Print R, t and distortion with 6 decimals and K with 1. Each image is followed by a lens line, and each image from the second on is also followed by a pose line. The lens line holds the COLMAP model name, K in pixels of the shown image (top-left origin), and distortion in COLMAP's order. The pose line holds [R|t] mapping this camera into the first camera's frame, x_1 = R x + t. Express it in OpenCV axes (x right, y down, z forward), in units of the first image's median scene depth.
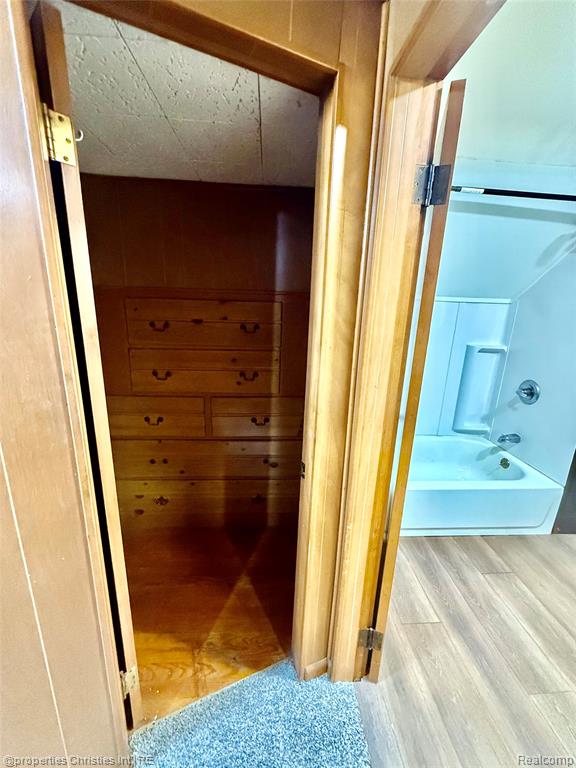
lens RADIAL K [[305.9, 0, 289.1], [0, 305.9, 380.8], [0, 0, 1]] dist [-0.002033, 0.000471]
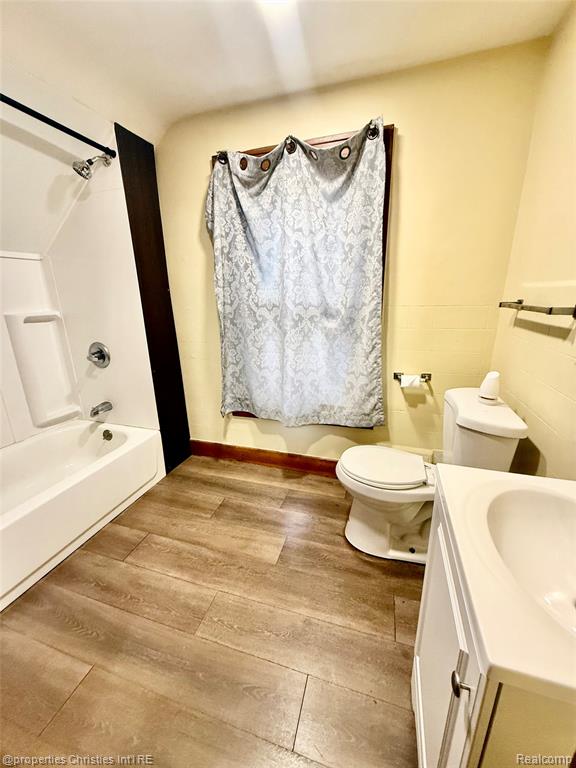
lens RADIAL K [[305.9, 0, 287.9], [0, 305.9, 381.4], [0, 0, 1]] dist [-0.002033, 0.000471]
pose [[0.364858, -0.302888, 0.880419, 0.136575], [0.254933, 0.941968, 0.218415, 0.052704], [-0.895482, 0.144757, 0.420901, 0.092052]]
